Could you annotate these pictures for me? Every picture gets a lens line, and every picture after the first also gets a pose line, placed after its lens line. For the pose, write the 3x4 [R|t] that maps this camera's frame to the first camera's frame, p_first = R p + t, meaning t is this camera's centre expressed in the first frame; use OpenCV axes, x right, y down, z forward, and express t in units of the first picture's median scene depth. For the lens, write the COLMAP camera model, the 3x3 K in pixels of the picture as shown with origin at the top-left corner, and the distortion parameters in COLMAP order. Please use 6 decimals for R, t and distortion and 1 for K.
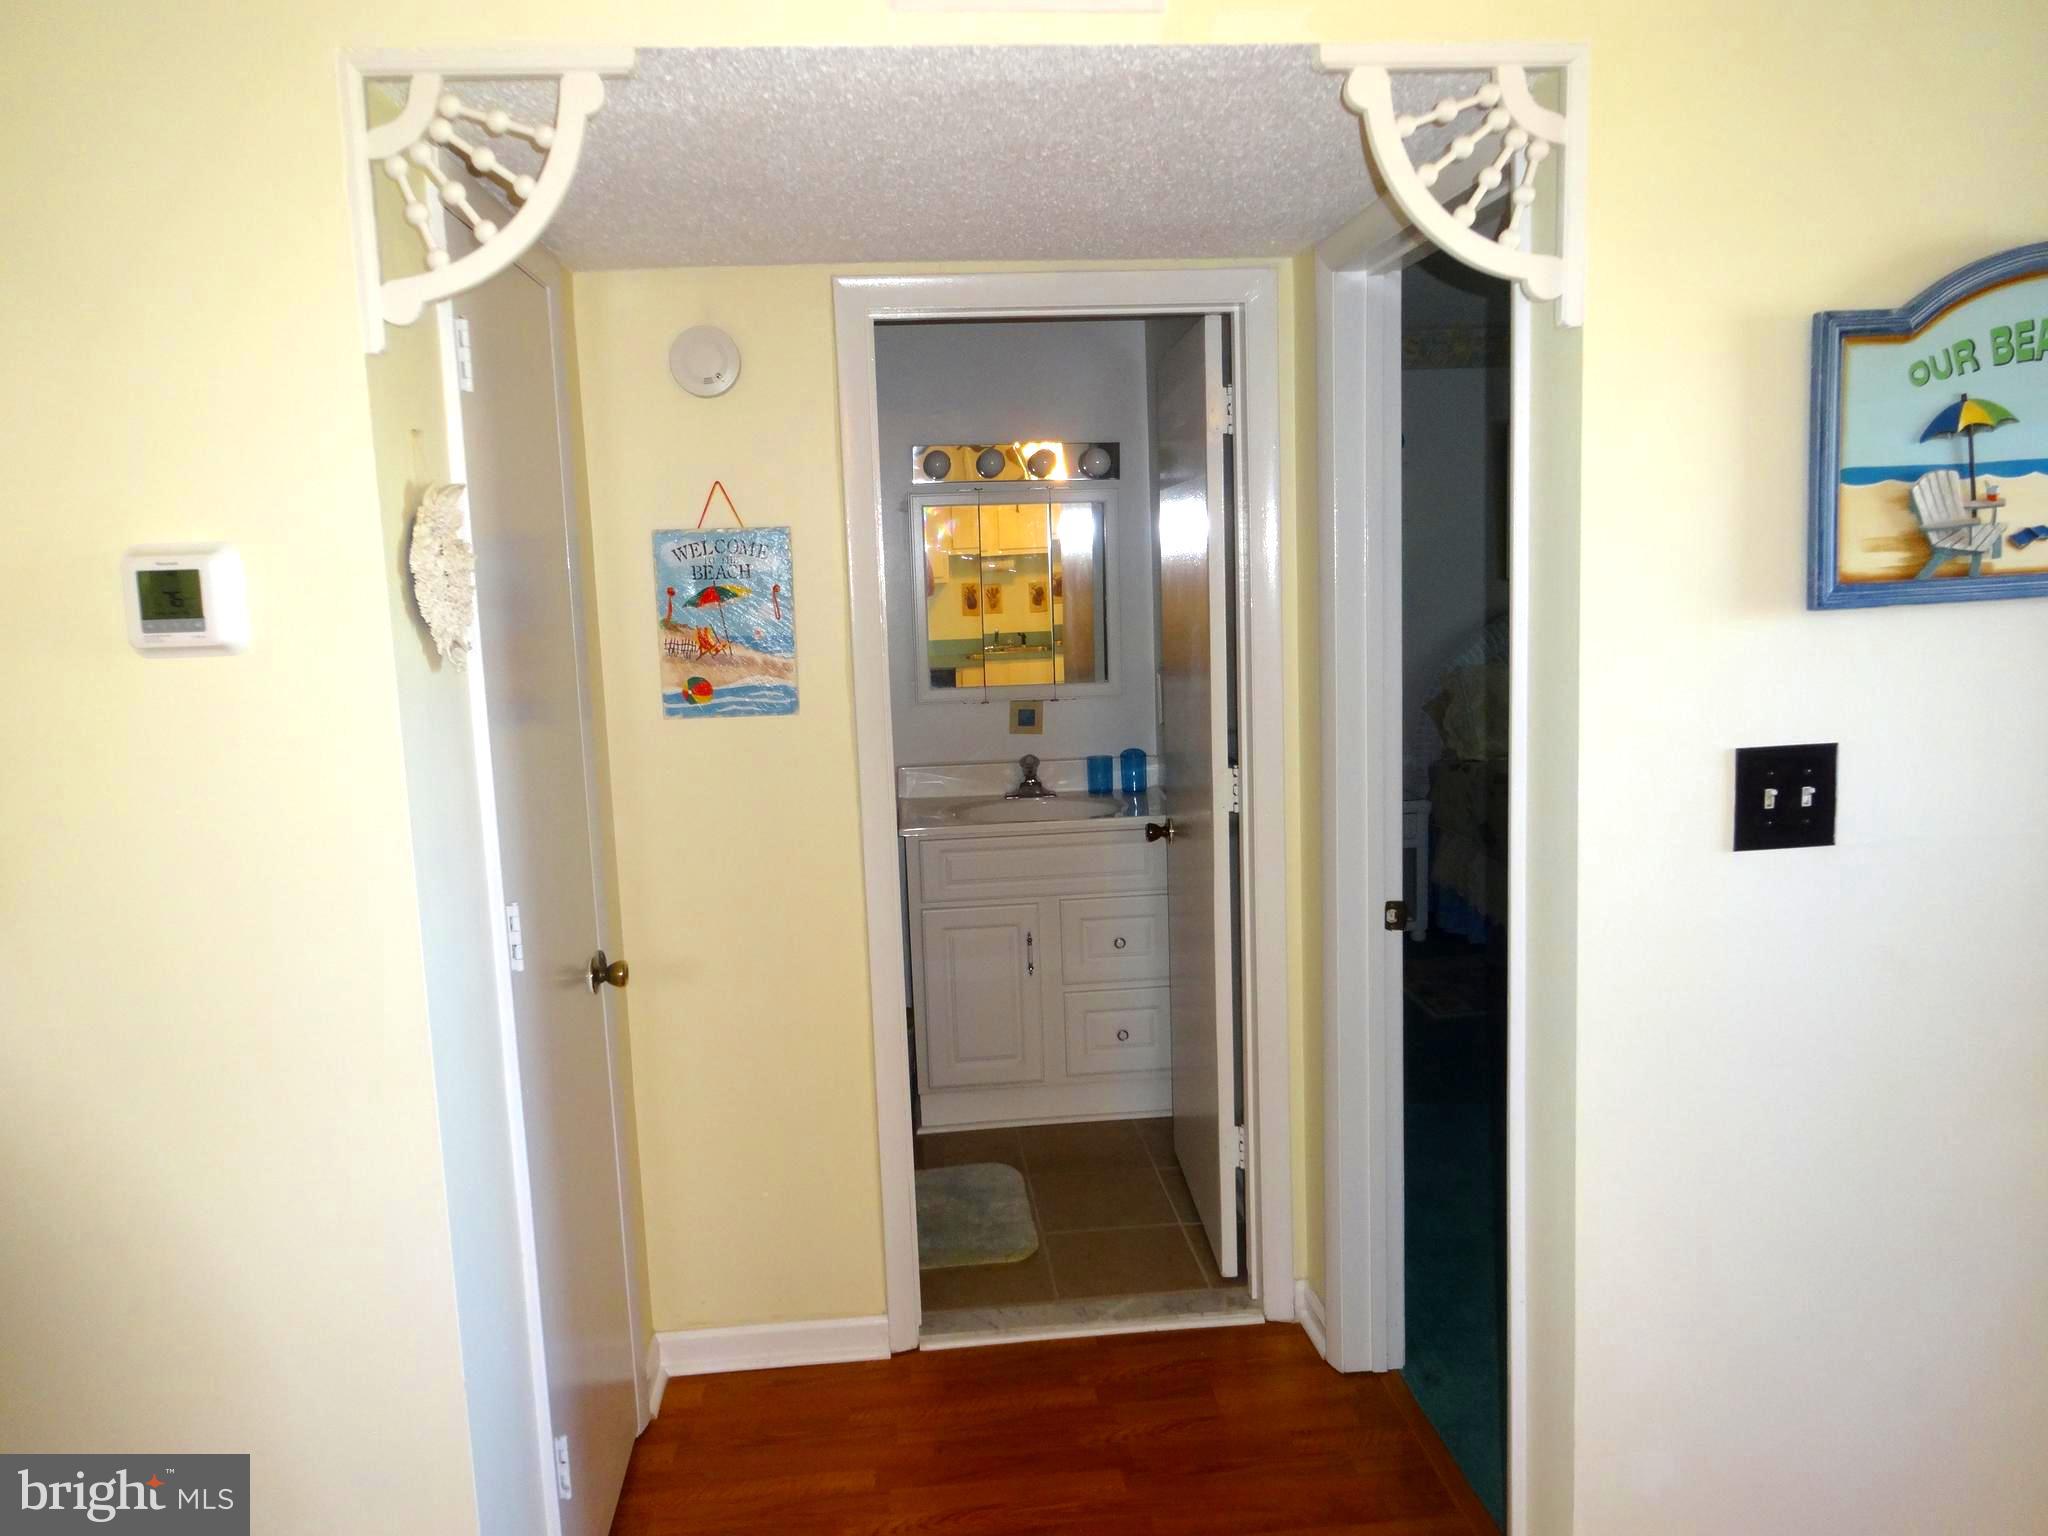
lens RADIAL K [[1516.0, 0, 1017.9], [0, 1516.0, 769.0], [0, 0, 1]] dist [-0.003529, -0.001795]
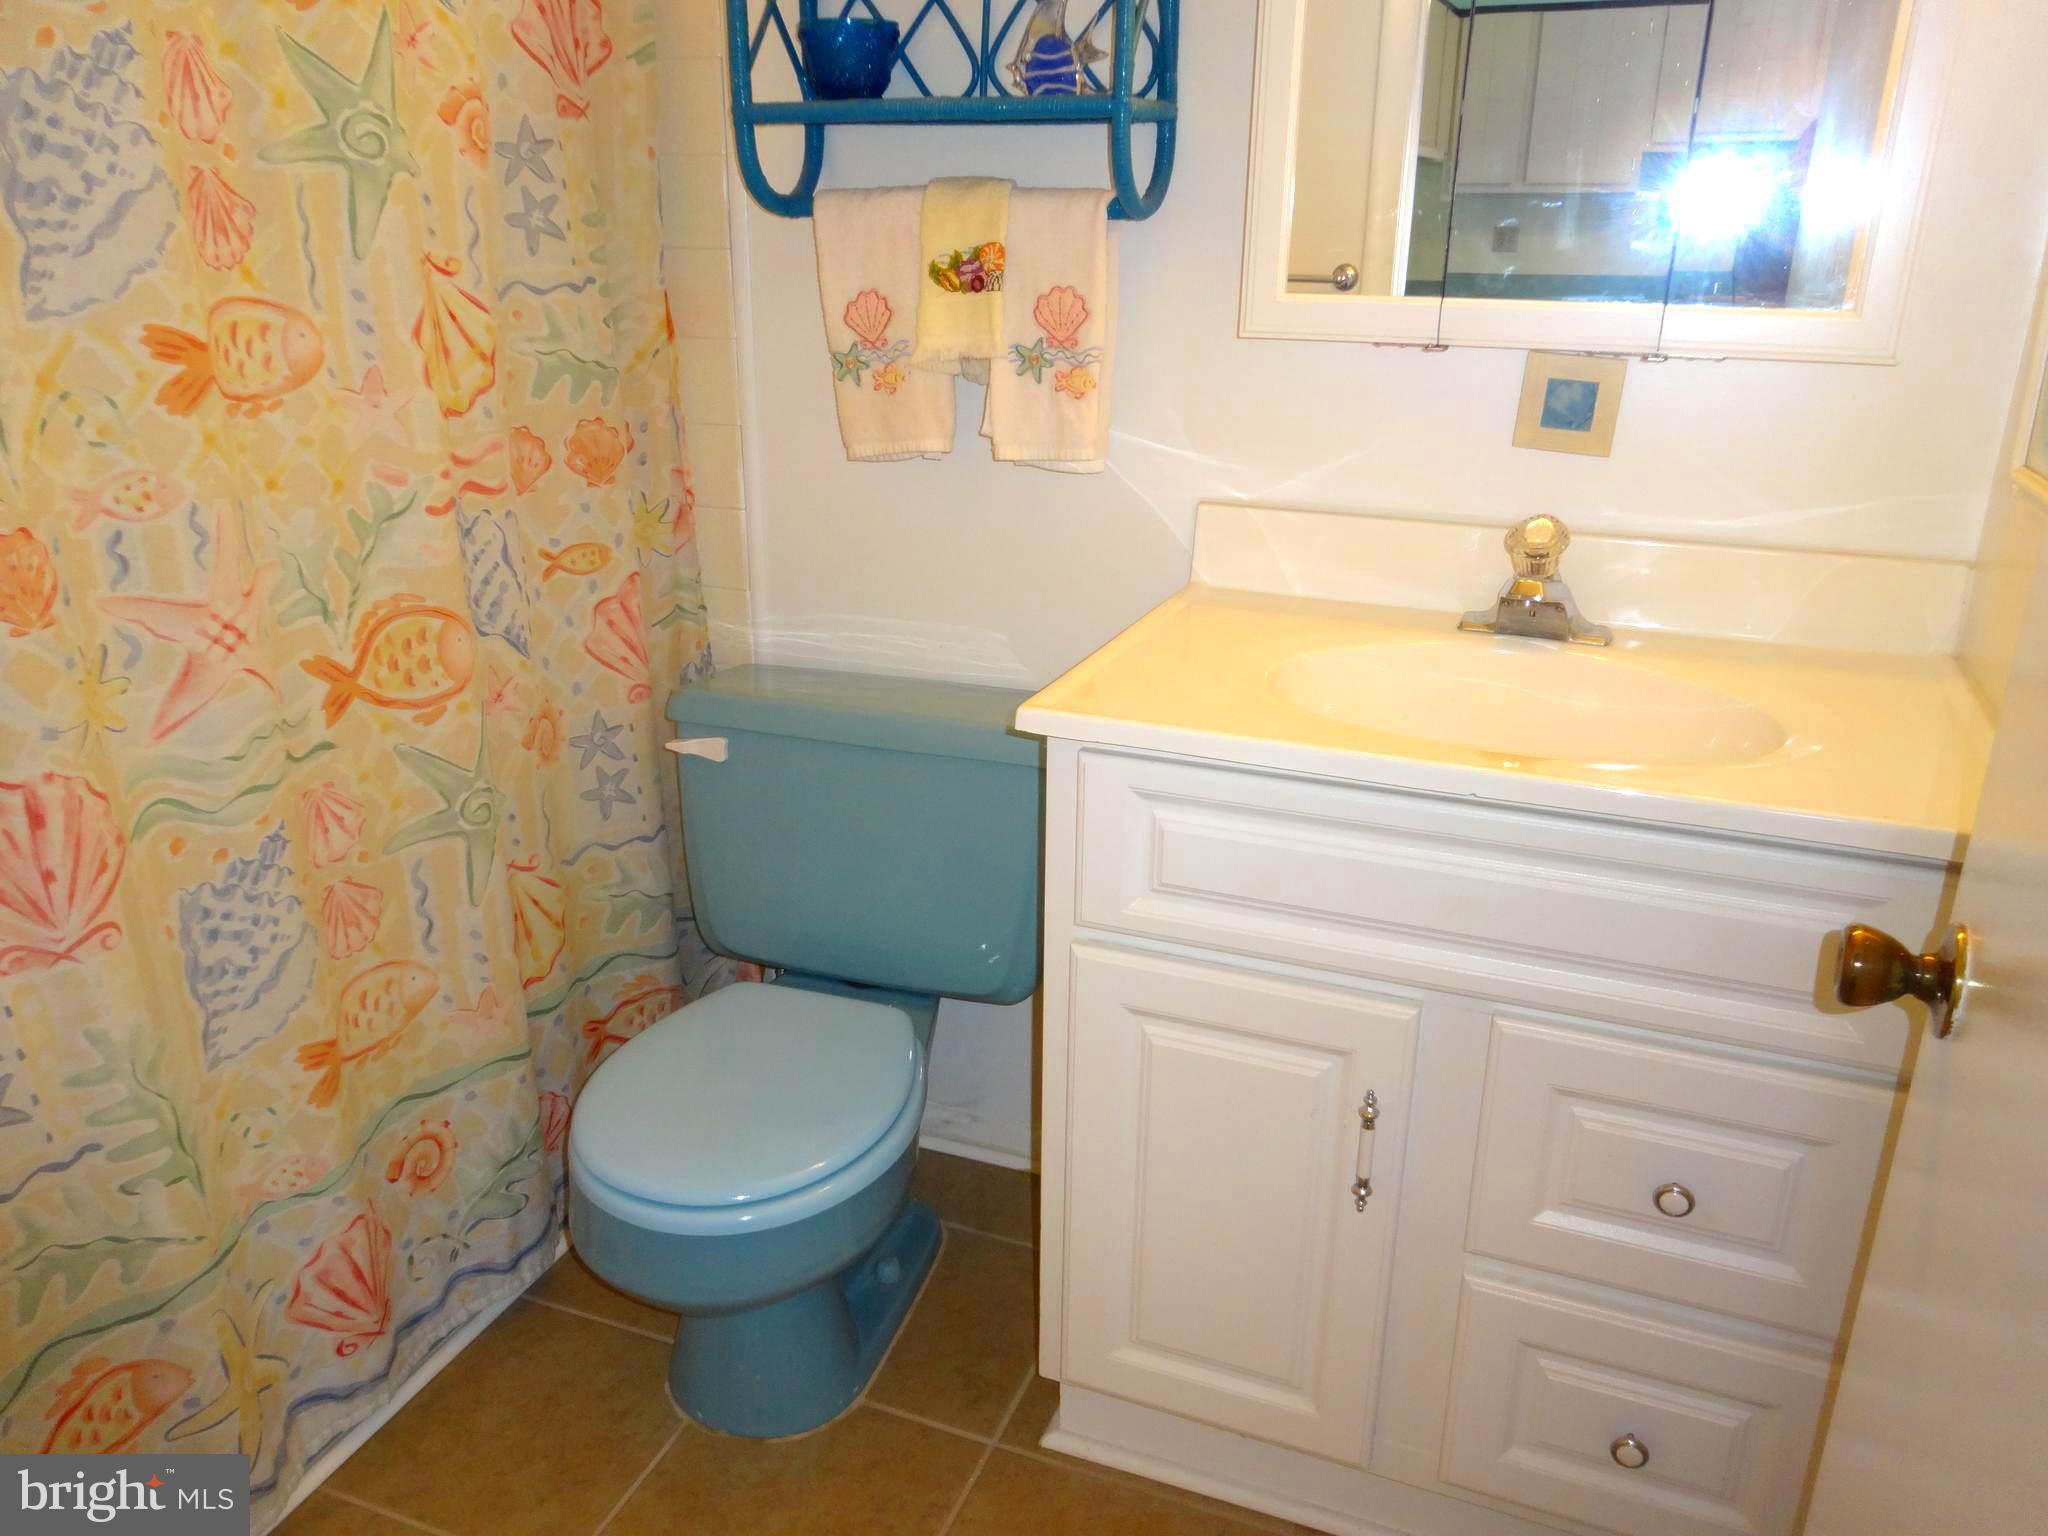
lens RADIAL K [[1516.0, 0, 1017.9], [0, 1516.0, 769.0], [0, 0, 1]] dist [-0.003529, -0.001795]
pose [[0.885543, 0.203750, -0.417492, 0.055916], [-0.102757, 0.962336, 0.251693, -0.028281], [0.453050, -0.179985, 0.873127, 0.633138]]
